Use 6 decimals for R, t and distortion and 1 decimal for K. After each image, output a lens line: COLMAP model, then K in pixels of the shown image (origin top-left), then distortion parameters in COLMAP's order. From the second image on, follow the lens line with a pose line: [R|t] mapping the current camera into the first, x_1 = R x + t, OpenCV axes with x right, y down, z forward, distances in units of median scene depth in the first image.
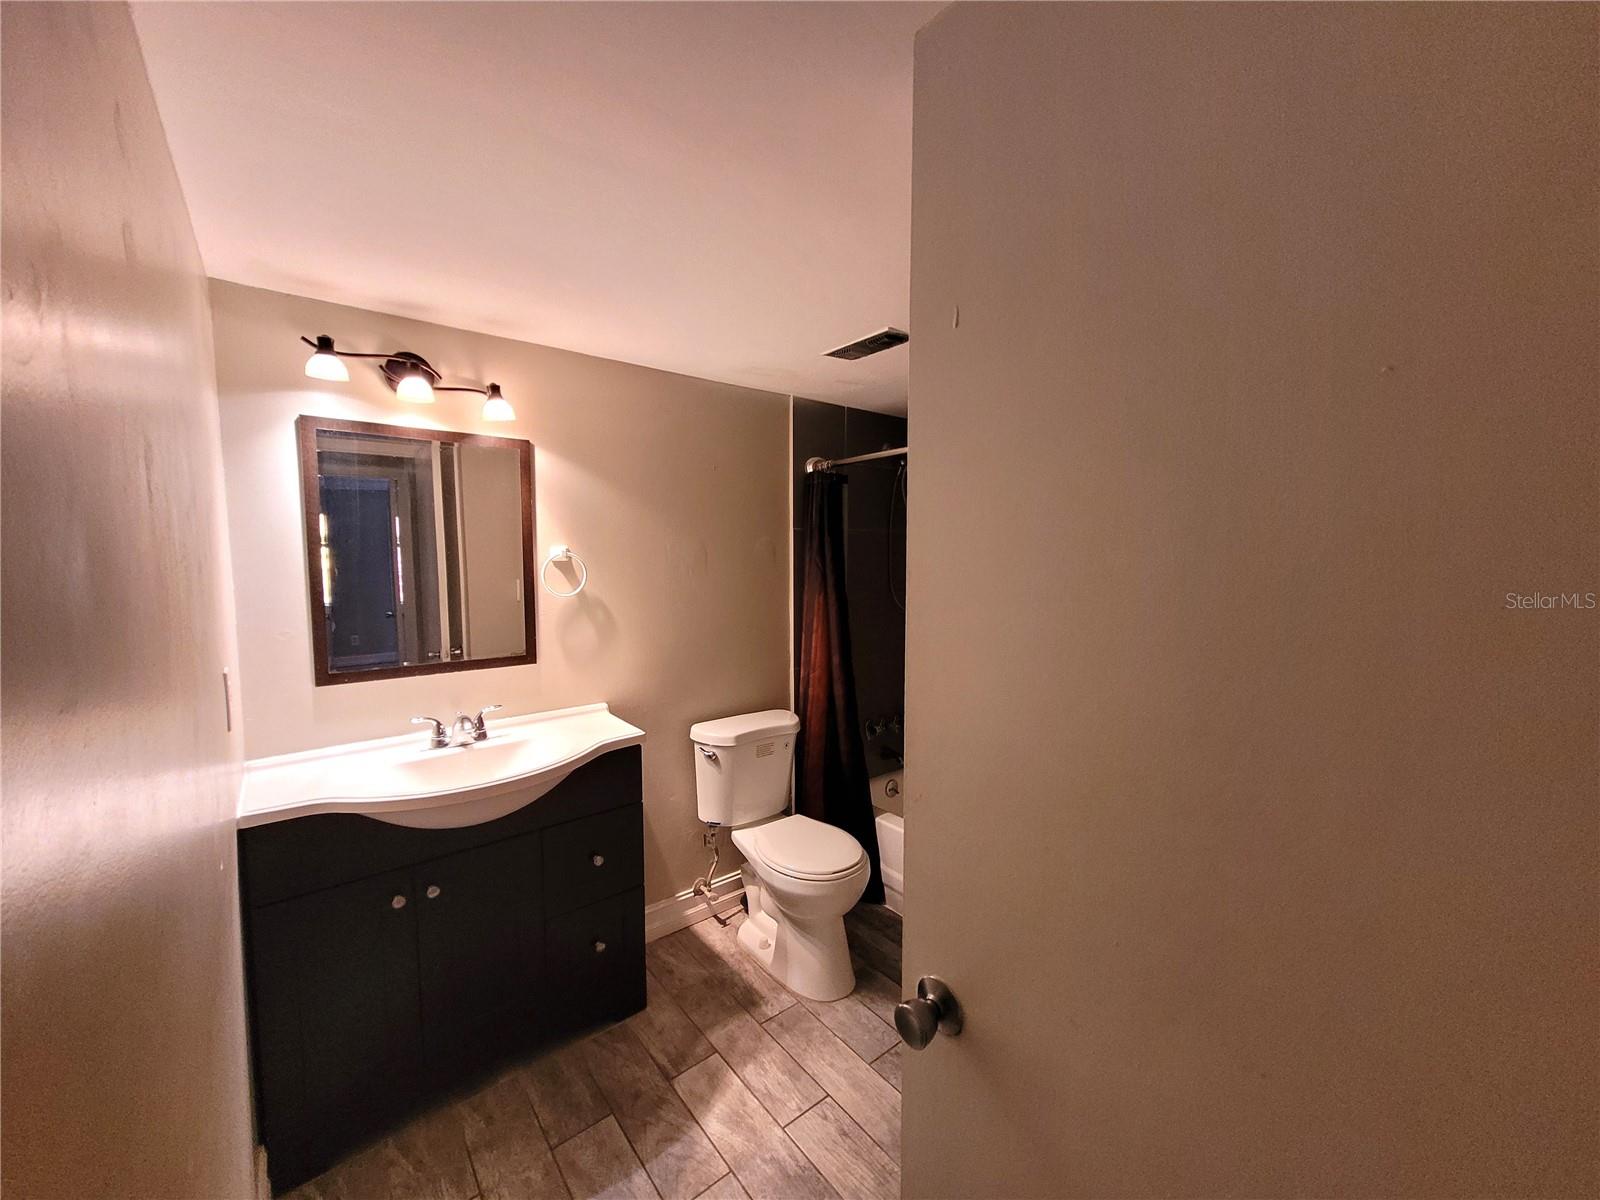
lens RADIAL K [[620.2, 0, 800.8], [0, 620.2, 595.3], [0, 0, 1]] dist [0.007850, -0.000476]
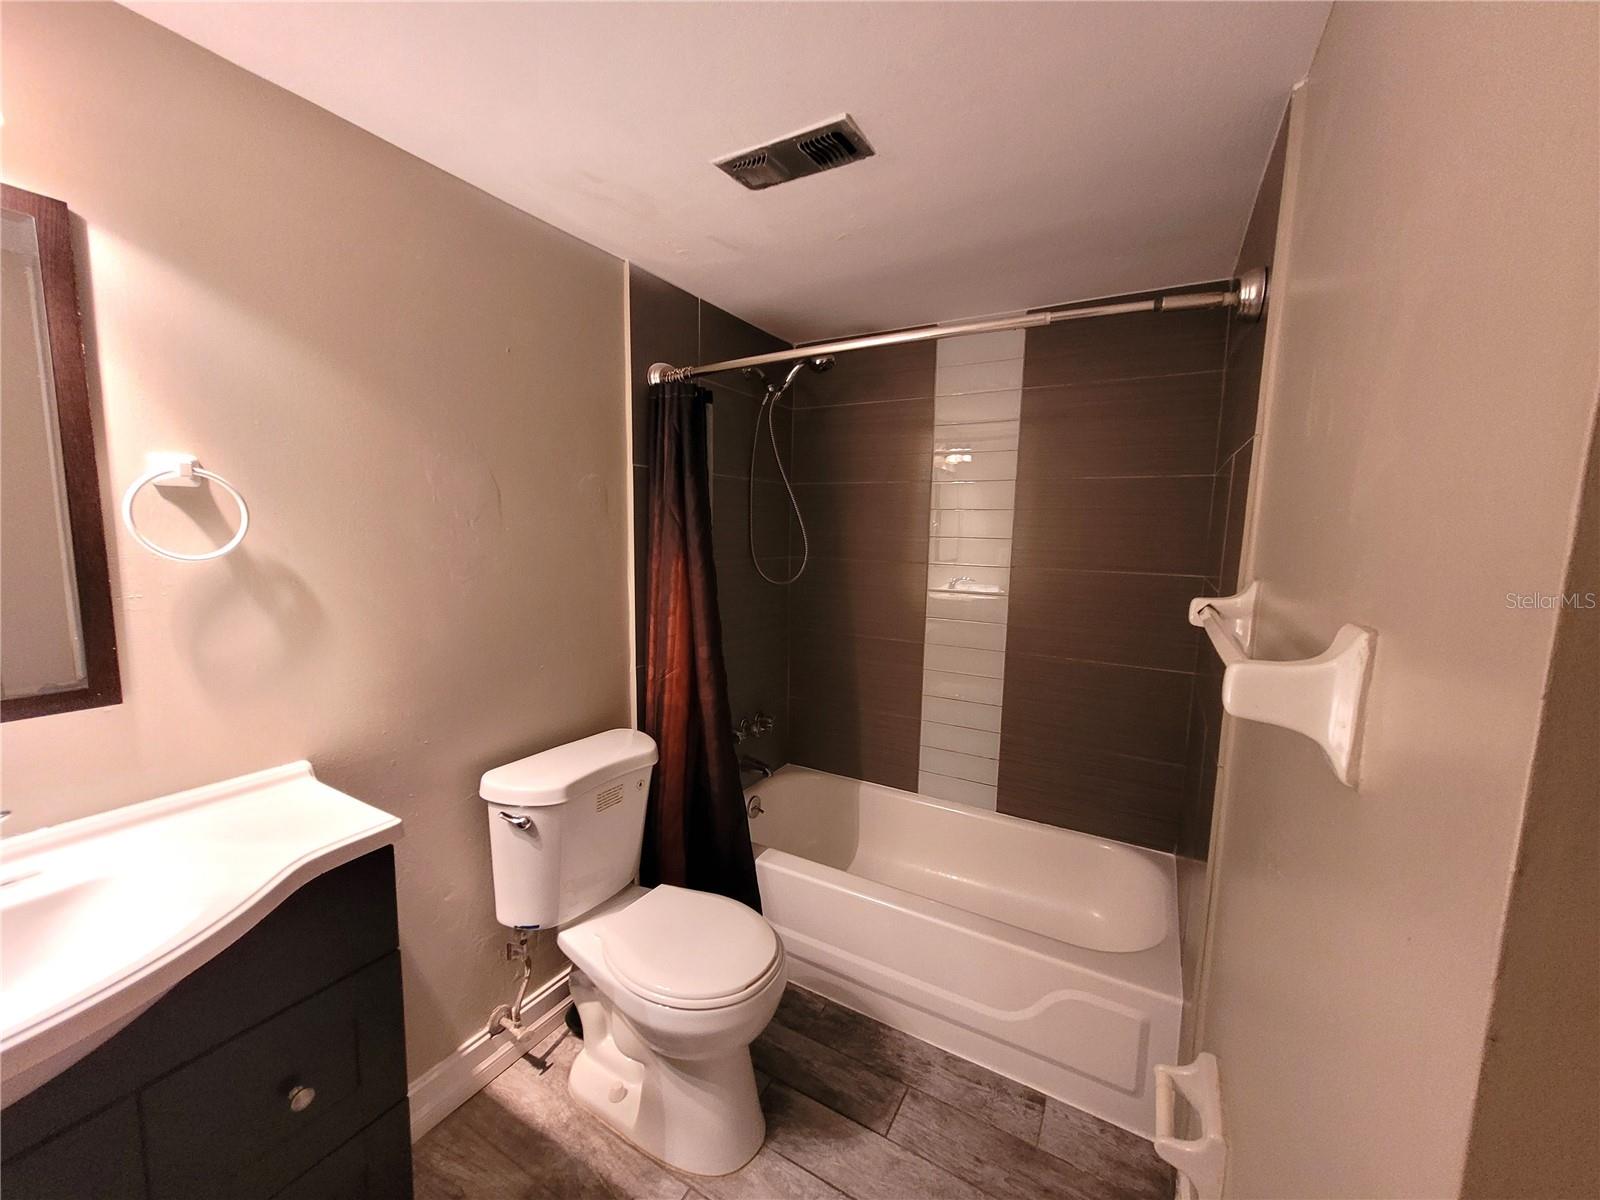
lens RADIAL K [[620.2, 0, 800.8], [0, 620.2, 595.3], [0, 0, 1]] dist [0.007850, -0.000476]
pose [[0.932649, -0.022999, 0.360051, -0.100476], [0.008163, 0.999056, 0.042672, 0.010535], [-0.360693, -0.036859, 0.931956, 0.328194]]
